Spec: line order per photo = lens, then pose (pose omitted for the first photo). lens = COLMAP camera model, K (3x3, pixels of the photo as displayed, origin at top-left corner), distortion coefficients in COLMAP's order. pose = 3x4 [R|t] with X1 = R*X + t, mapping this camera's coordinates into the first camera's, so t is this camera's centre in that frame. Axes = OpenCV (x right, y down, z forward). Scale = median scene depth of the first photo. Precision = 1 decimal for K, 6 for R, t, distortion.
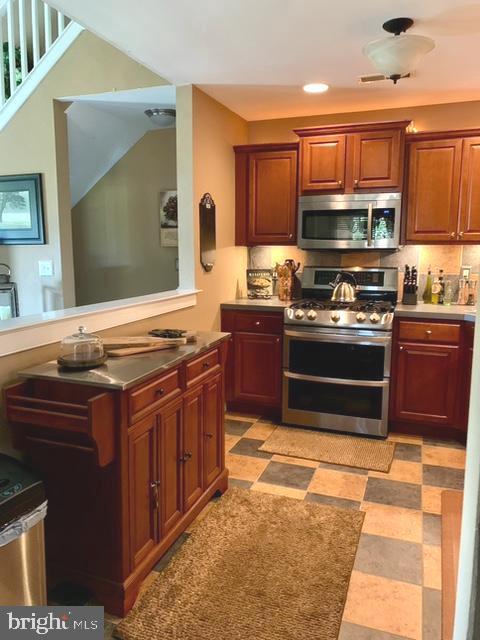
lens RADIAL K [[483.8, 0, 235.8], [0, 483.8, 314.4], [0, 0, 1]] dist [0.048067, -0.077229]
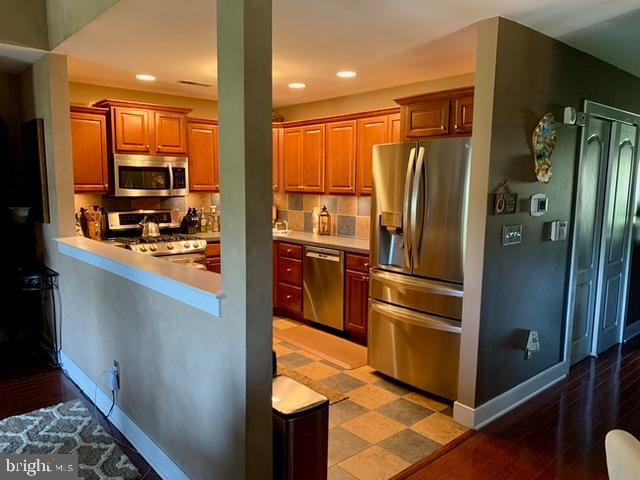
lens RADIAL K [[483.8, 0, 324.2], [0, 483.8, 243.0], [0, 0, 1]] dist [0.048067, -0.077229]
pose [[0.472050, -0.104179, 0.875394, -0.750365], [0.115289, 0.991760, 0.055858, -0.030605], [-0.874001, 0.074556, 0.480171, -0.032043]]
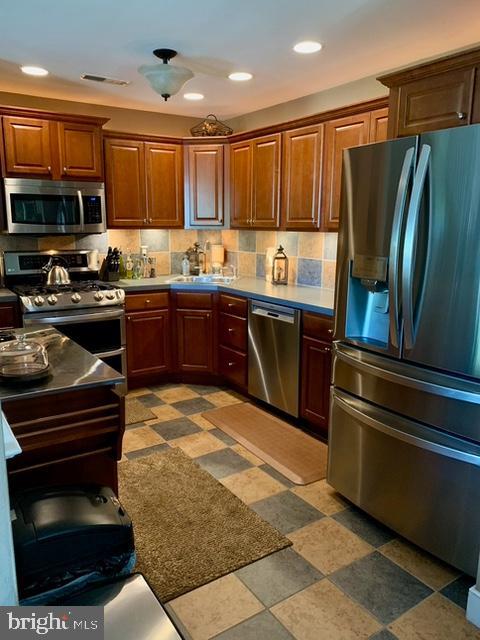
lens RADIAL K [[483.8, 0, 233.6], [0, 483.8, 314.5], [0, 0, 1]] dist [0.048067, -0.077229]
pose [[0.592002, -0.150313, 0.791795, -0.414929], [0.110686, 0.988308, 0.104862, -0.032714], [-0.798300, 0.025562, 0.601718, 0.086215]]
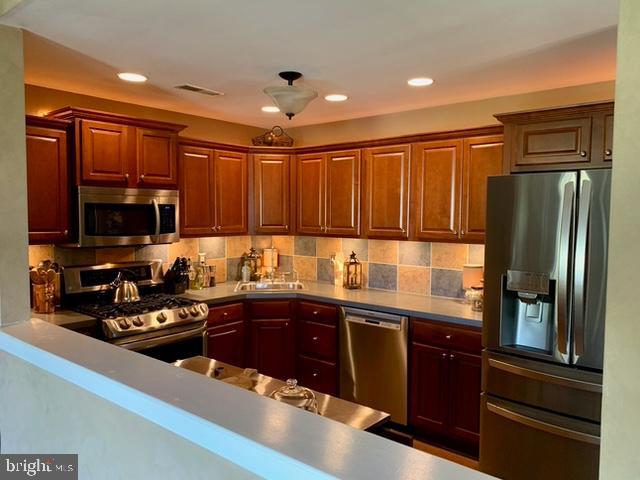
lens RADIAL K [[483.8, 0, 325.9], [0, 483.8, 239.9], [0, 0, 1]] dist [0.048067, -0.077229]
pose [[0.329890, -0.050446, 0.942671, -0.553905], [0.127815, 0.991763, 0.008344, -0.108326], [-0.935327, 0.117734, 0.333621, 0.347944]]
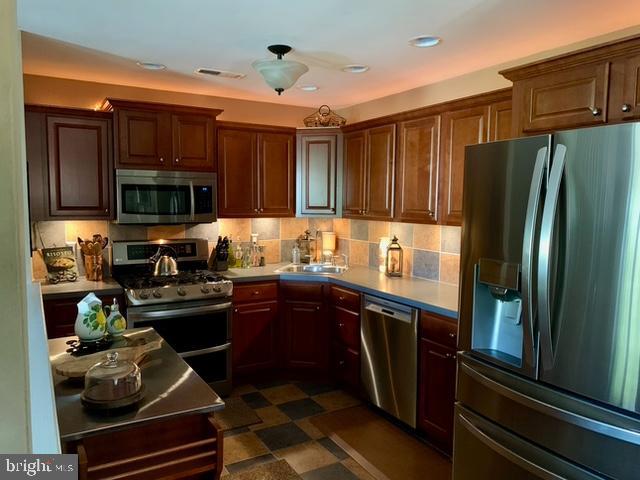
lens RADIAL K [[483.8, 0, 317.9], [0, 483.8, 240.8], [0, 0, 1]] dist [0.048067, -0.077229]
pose [[0.634621, -0.061576, 0.770367, -0.375370], [0.101731, 0.994803, -0.004289, -0.064083], [-0.766099, 0.081092, 0.637587, 0.117226]]
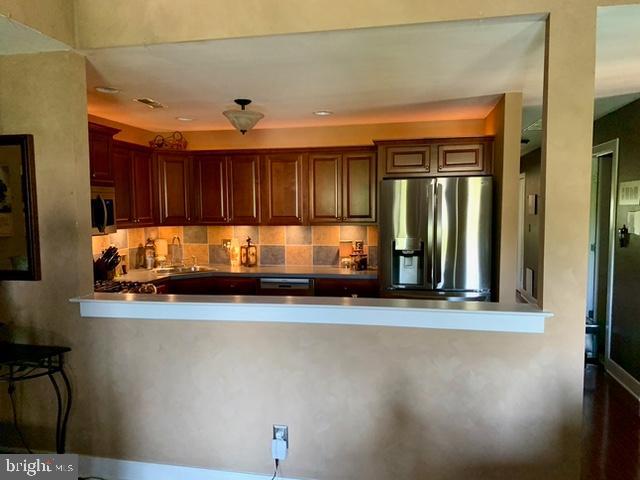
lens RADIAL K [[483.8, 0, 320.1], [0, 483.8, 242.2], [0, 0, 1]] dist [0.048067, -0.077229]
pose [[-0.145366, -0.069387, 0.986942, -0.912254], [0.149473, 0.984548, 0.091234, -0.147789], [-0.978022, 0.160784, -0.132749, 0.671757]]
